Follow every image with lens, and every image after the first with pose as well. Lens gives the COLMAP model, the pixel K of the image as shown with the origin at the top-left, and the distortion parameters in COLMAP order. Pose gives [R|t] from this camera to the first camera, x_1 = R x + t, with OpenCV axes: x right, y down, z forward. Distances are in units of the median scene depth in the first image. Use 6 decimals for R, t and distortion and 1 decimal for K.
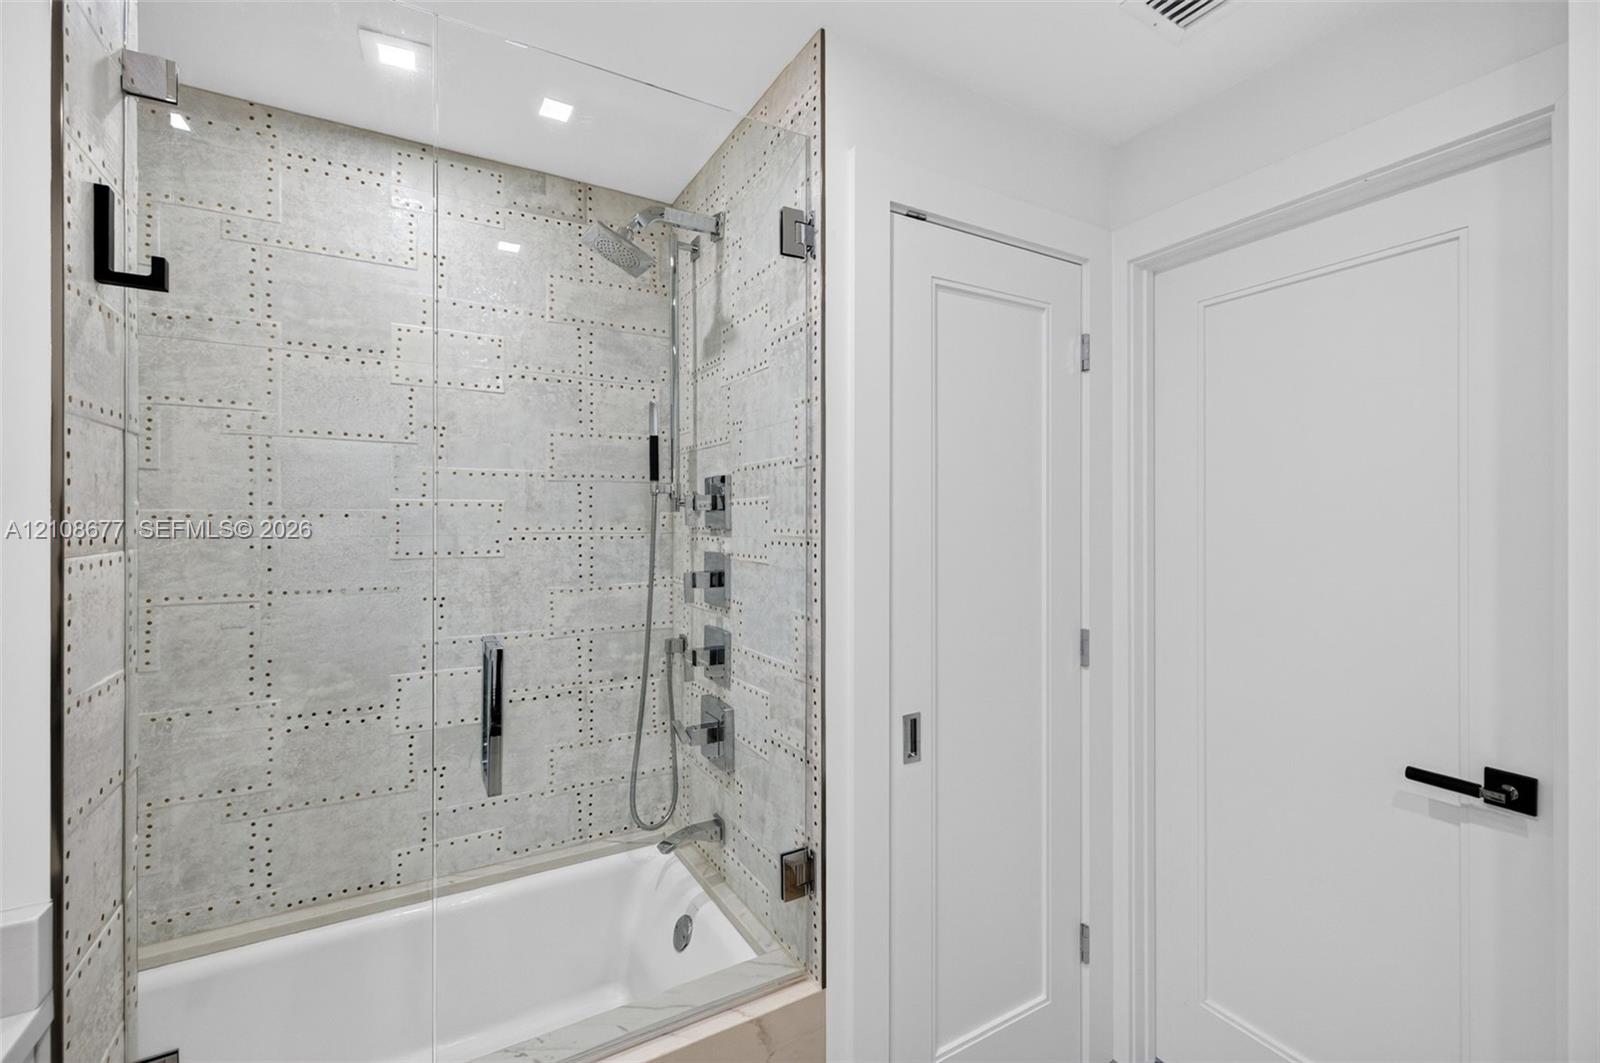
lens RADIAL K [[672.8, 0, 795.7], [0, 672.8, 524.7], [0, 0, 1]] dist [0.010508, -0.001647]
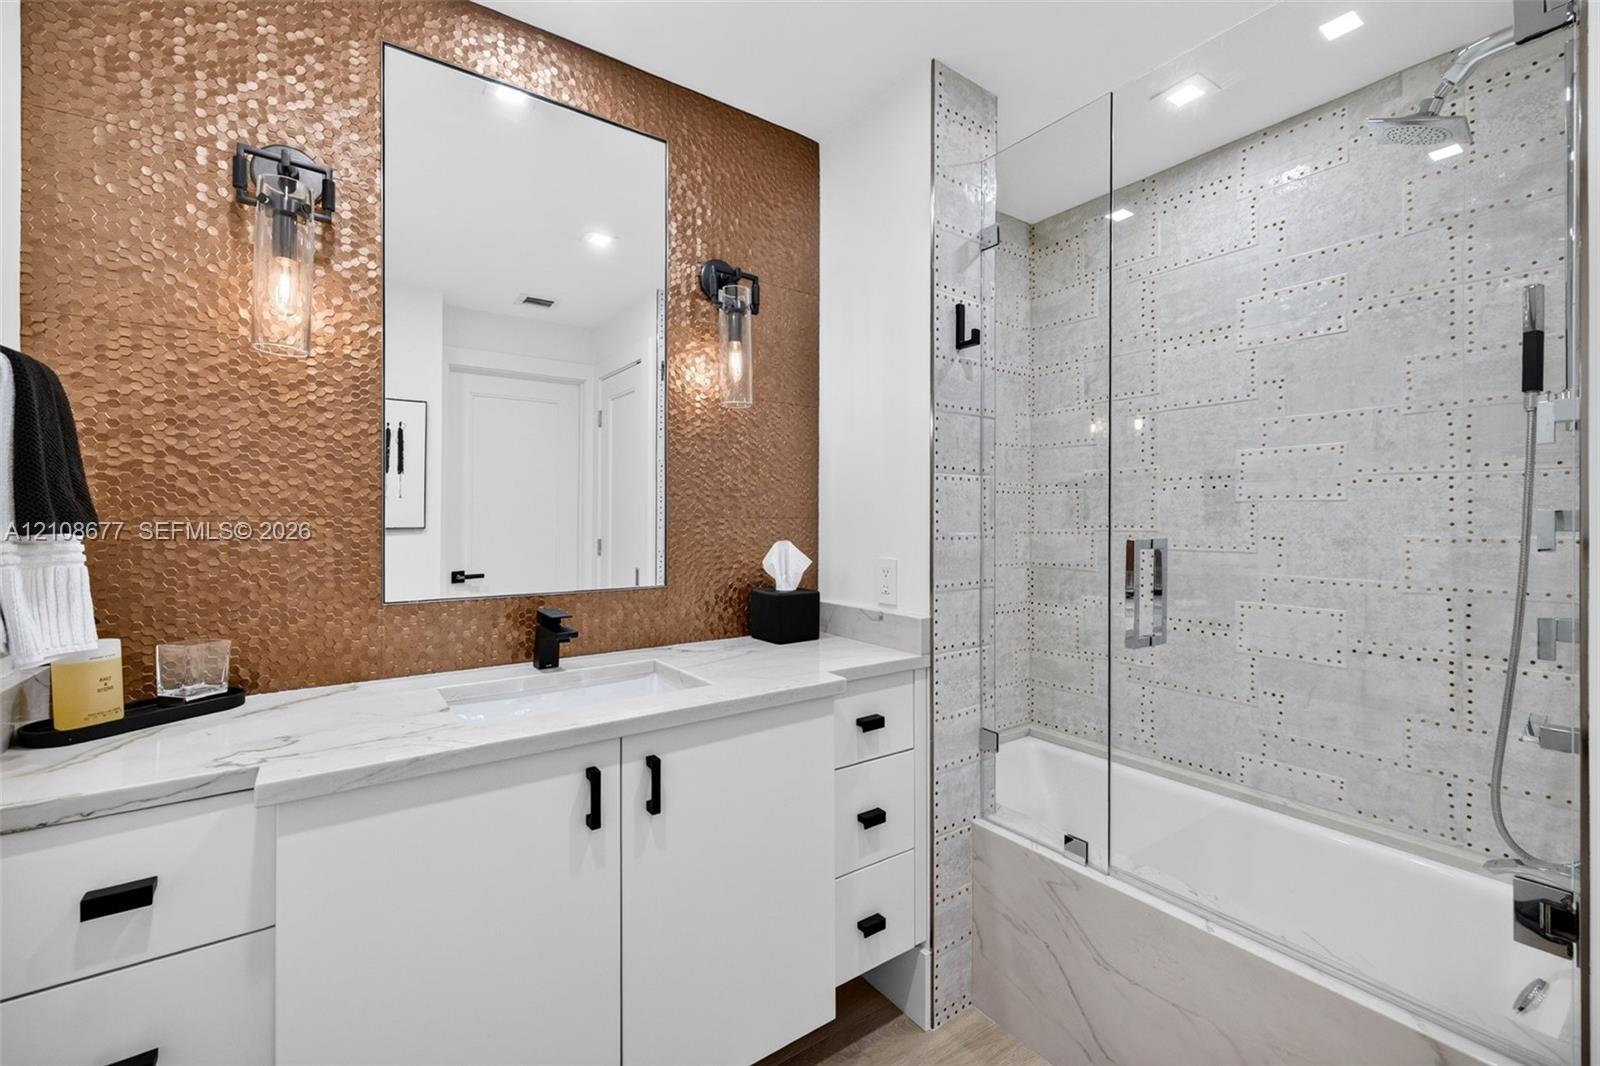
lens RADIAL K [[672.8, 0, 795.0], [0, 672.8, 532.6], [0, 0, 1]] dist [0.010508, -0.001647]
pose [[0.097583, 0.018639, -0.995053, 0.467658], [-0.009175, 0.999799, 0.017828, 0.085539], [0.995185, 0.007390, 0.097734, 0.115942]]
